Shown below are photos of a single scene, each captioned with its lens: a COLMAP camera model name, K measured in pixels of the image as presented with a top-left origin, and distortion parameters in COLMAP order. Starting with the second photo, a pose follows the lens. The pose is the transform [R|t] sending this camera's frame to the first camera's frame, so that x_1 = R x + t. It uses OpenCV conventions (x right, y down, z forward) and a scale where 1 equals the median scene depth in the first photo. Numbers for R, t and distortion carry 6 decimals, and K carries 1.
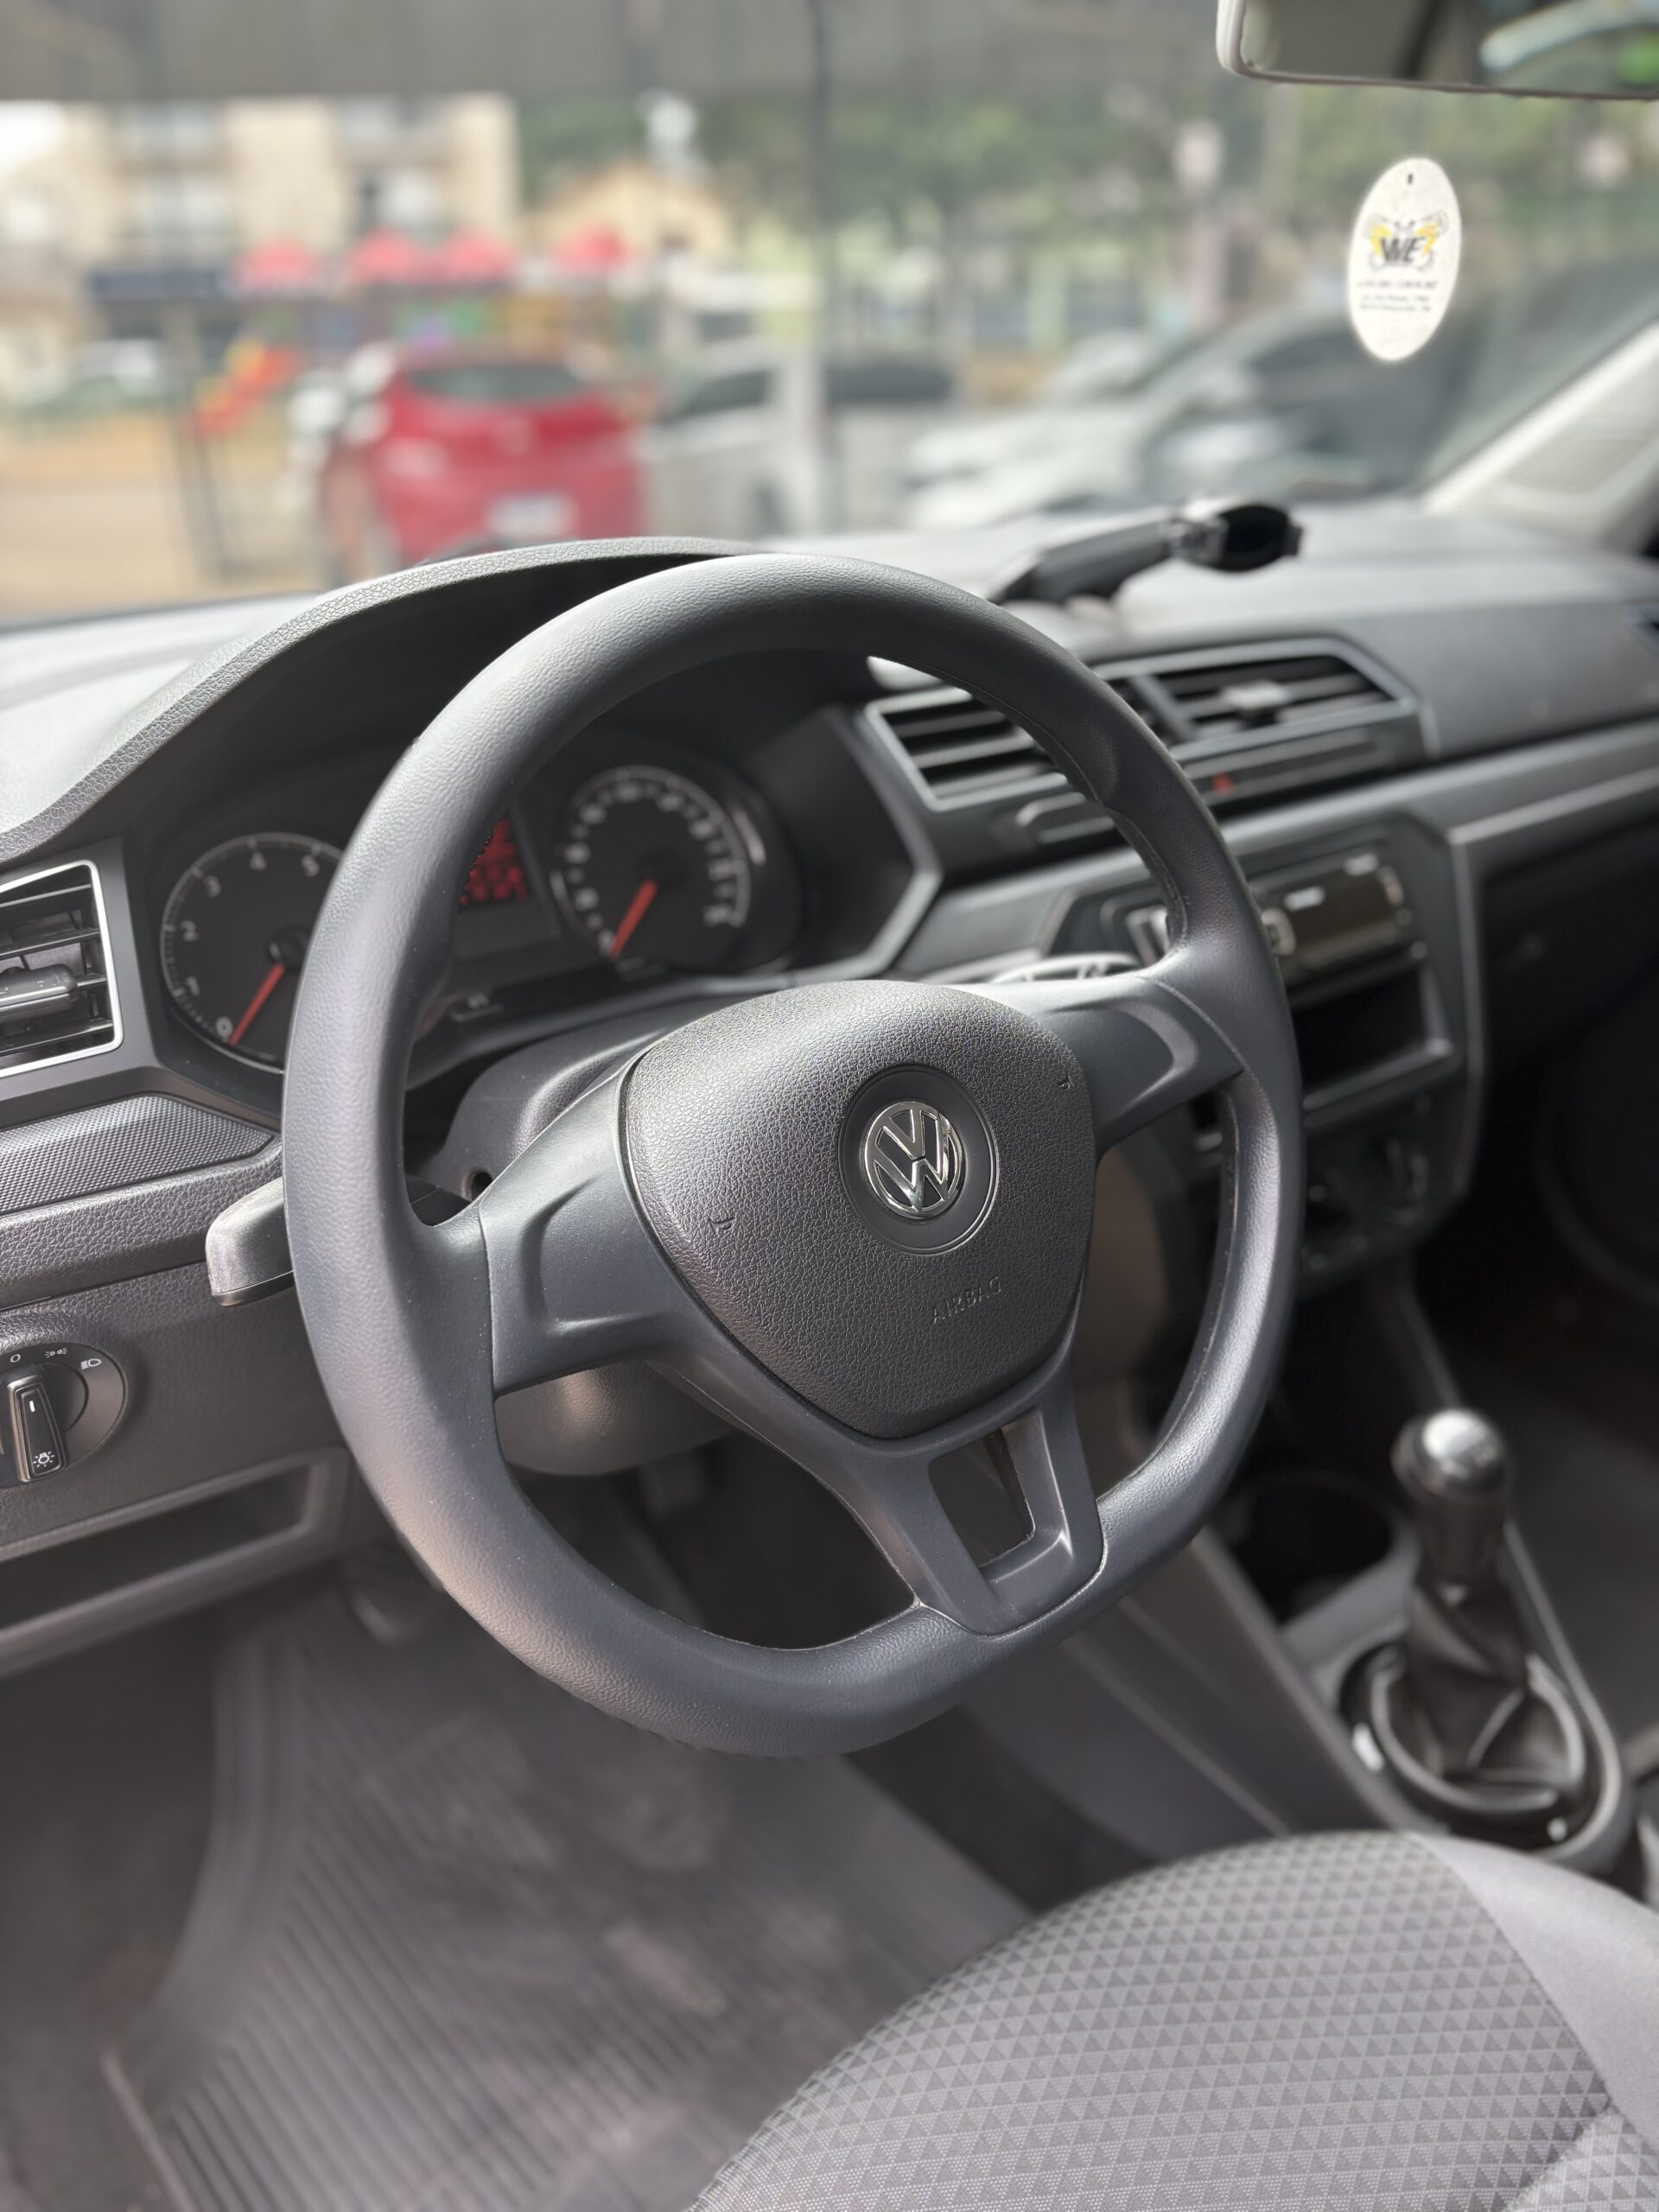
lens RADIAL K [[1801.5, 0, 828.5], [0, 1801.5, 1101.4], [0, 0, 1]] dist [0.002793, -0.003852]
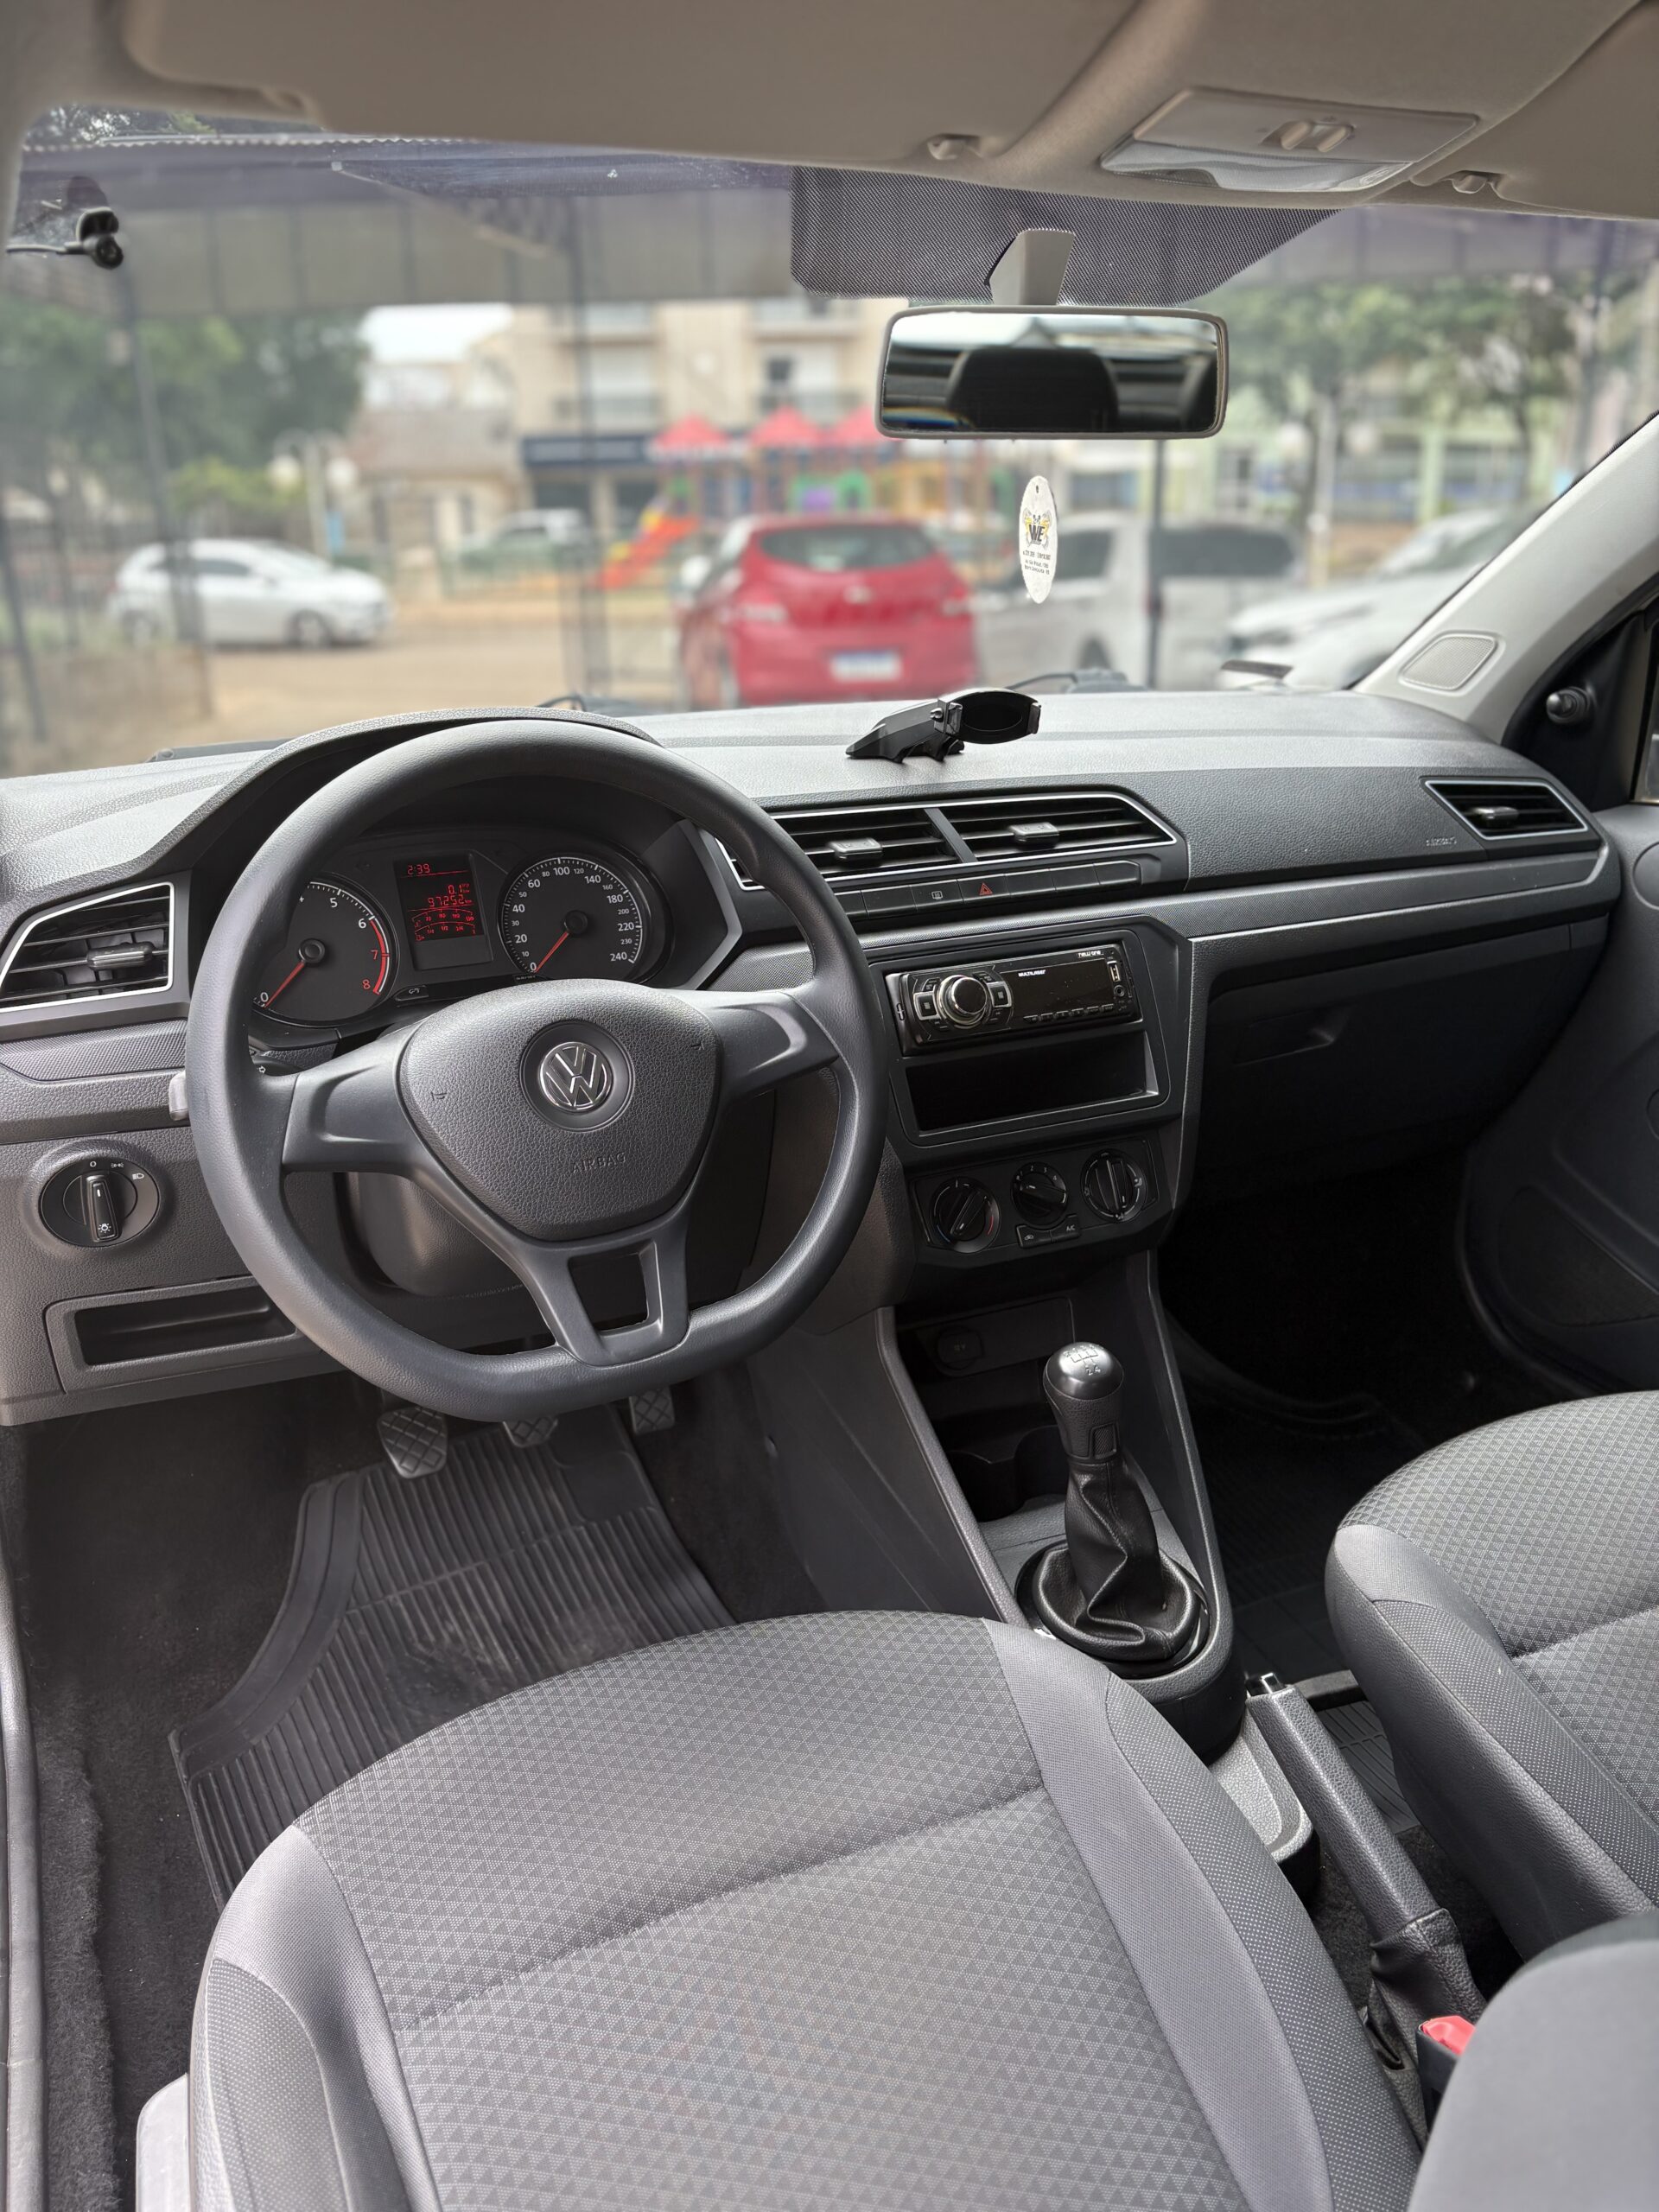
lens RADIAL K [[1801.5, 0, 831.4], [0, 1801.5, 1108.8], [0, 0, 1]] dist [0.002793, -0.003852]
pose [[0.977642, 0.074142, -0.196771, 0.403145], [-0.088385, 0.993989, -0.064603, 0.097601], [0.190799, 0.080550, 0.978319, -0.388238]]
